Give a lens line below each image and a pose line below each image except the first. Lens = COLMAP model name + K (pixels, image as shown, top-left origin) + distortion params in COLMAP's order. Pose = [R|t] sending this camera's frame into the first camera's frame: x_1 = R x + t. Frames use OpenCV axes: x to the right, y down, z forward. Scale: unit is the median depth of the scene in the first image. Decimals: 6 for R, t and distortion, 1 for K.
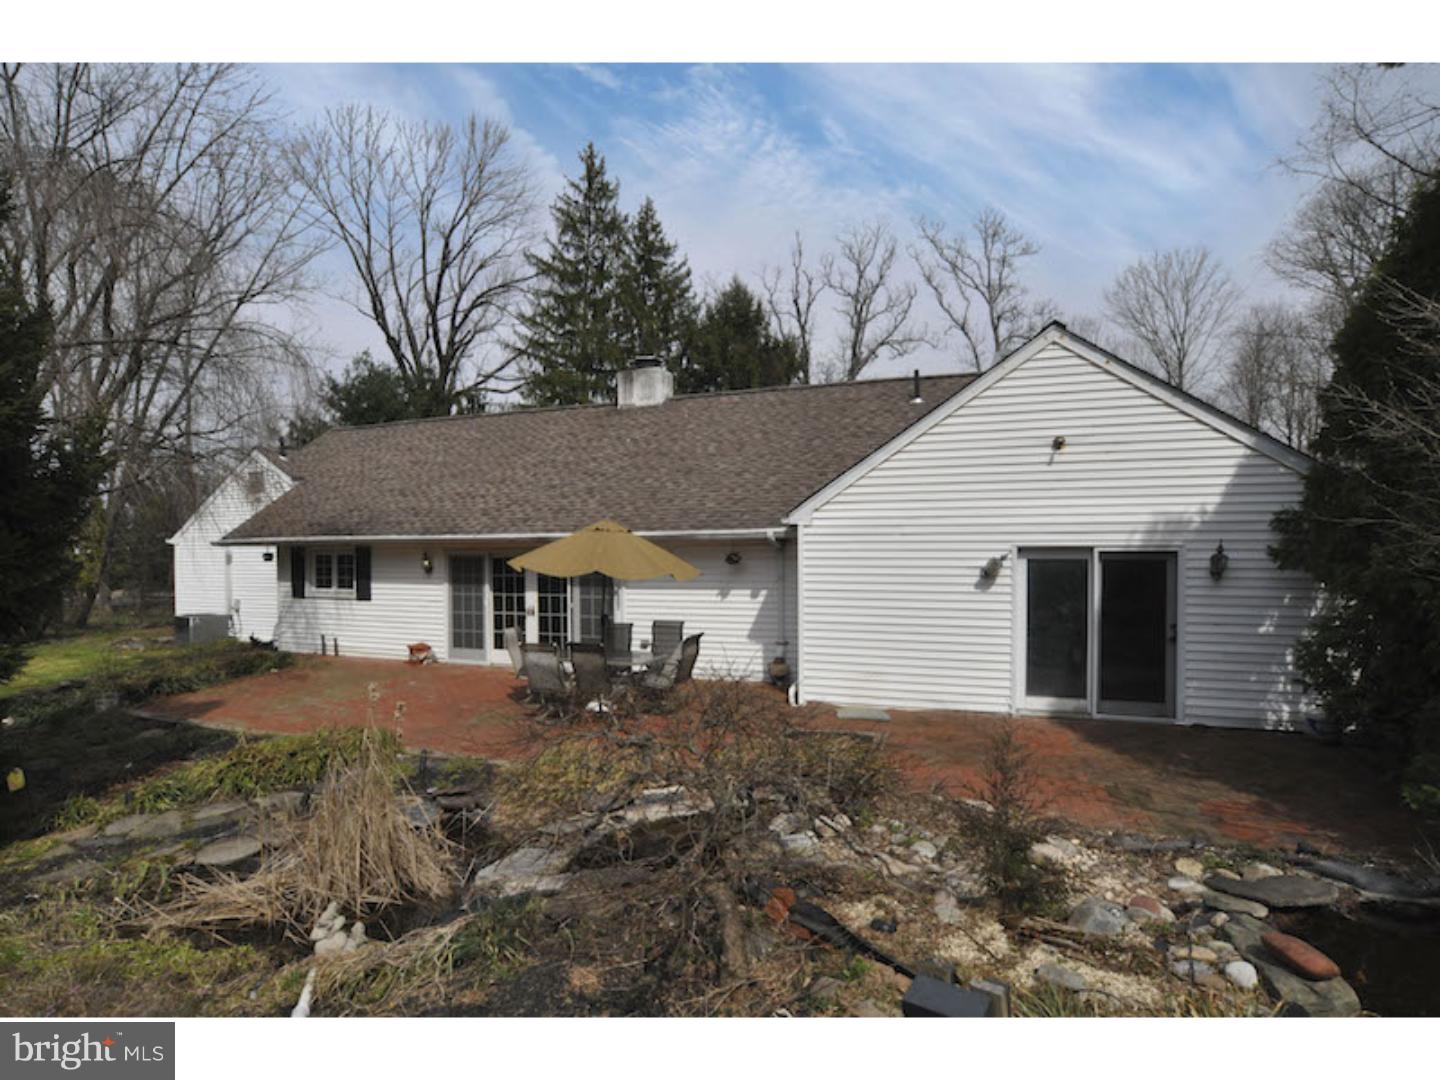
lens RADIAL K [[772.0, 0, 720.0], [0, 772.0, 540.0], [0, 0, 1]] dist [-0.058219, -0.000335]
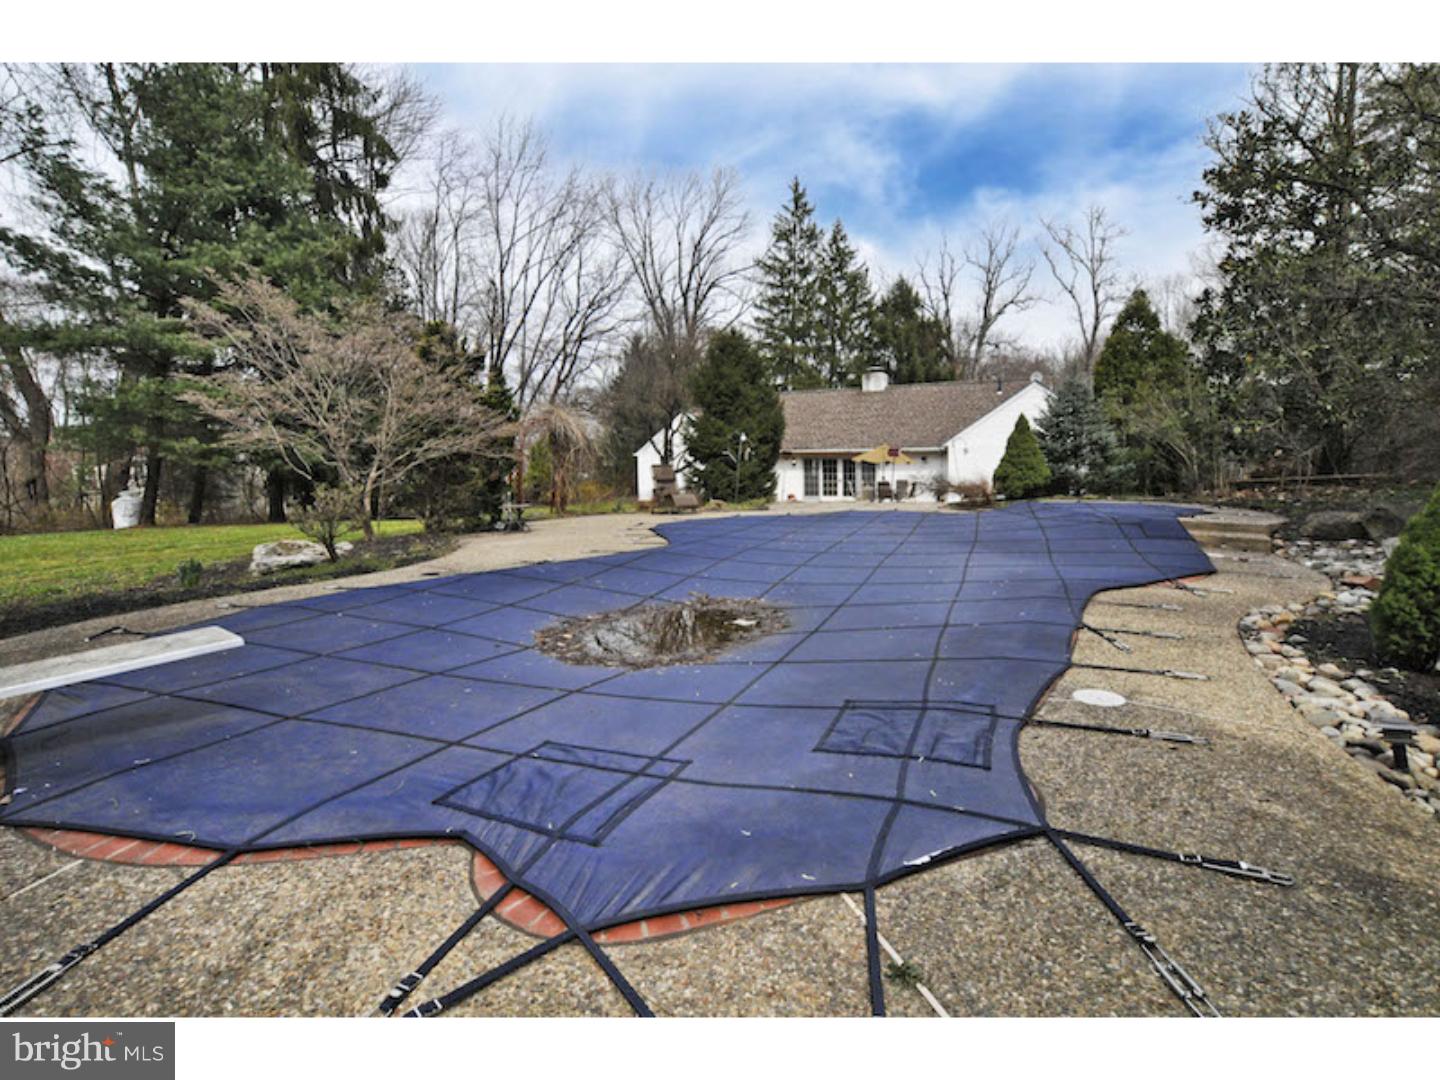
lens RADIAL K [[772.0, 0, 720.0], [0, 772.0, 540.0], [0, 0, 1]] dist [-0.058219, -0.000335]
pose [[0.985903, 0.011568, -0.166919, -0.064494], [0.006354, 0.994299, 0.106436, 0.004760], [0.167199, -0.105996, 0.980209, -0.496187]]
